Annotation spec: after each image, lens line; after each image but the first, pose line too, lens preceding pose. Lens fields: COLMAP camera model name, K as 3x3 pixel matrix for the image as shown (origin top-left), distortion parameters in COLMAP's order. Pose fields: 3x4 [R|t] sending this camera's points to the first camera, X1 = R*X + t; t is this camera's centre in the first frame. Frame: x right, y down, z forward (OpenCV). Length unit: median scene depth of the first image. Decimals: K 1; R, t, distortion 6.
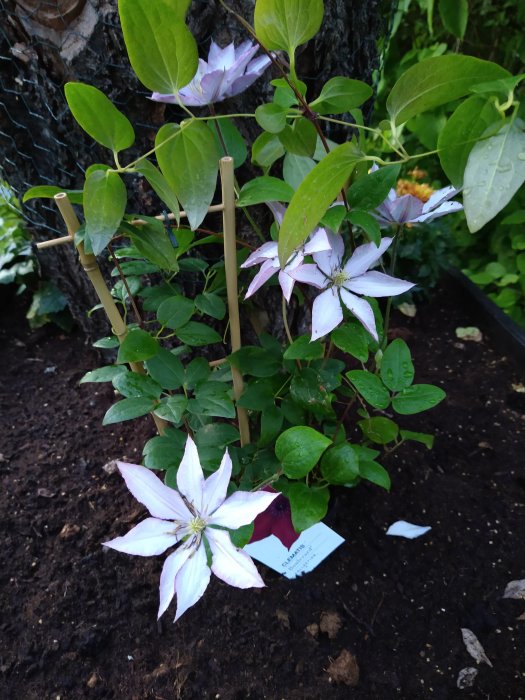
lens RADIAL K [[534.8, 0, 264.9], [0, 534.8, 352.2], [0, 0, 1]] dist [0.050885, -0.093890]
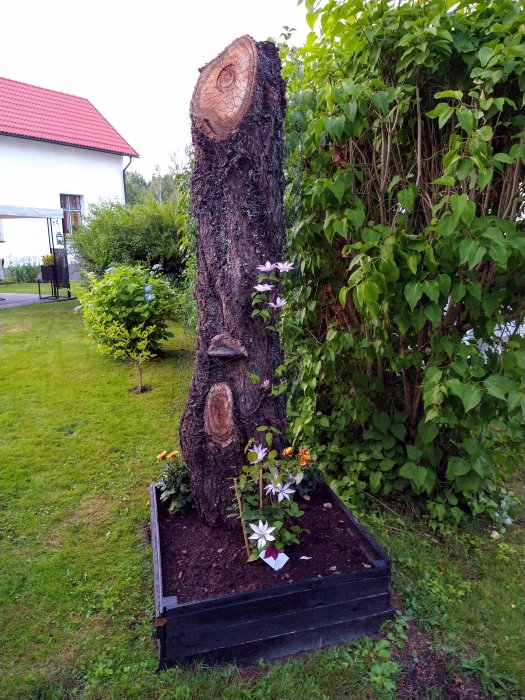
lens RADIAL K [[516.6, 0, 264.1], [0, 516.6, 352.4], [0, 0, 1]] dist [0.072736, -0.085517]
pose [[0.992539, -0.031010, 0.117922, -0.500207], [0.072798, 0.926542, -0.369081, 0.398959], [-0.097814, 0.374912, 0.921886, -3.508951]]
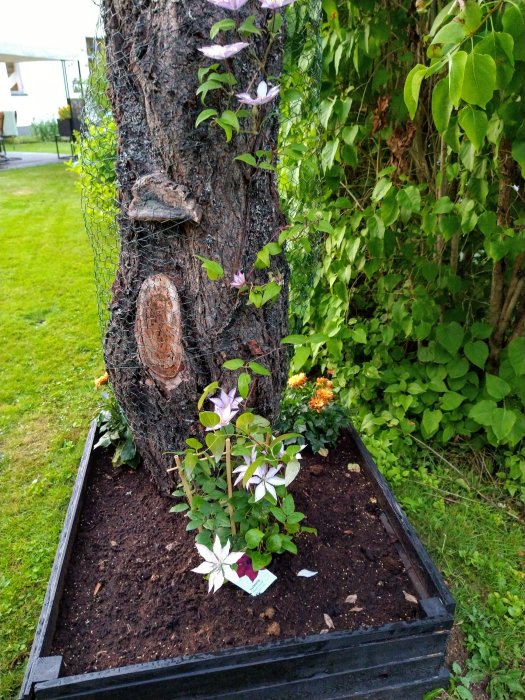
lens RADIAL K [[516.6, 0, 264.1], [0, 516.6, 352.4], [0, 0, 1]] dist [0.072736, -0.085517]
pose [[0.999595, -0.011295, 0.026134, 0.050858], [0.015025, 0.988983, -0.147267, -0.320118], [-0.024183, 0.147600, 0.988751, -1.565512]]
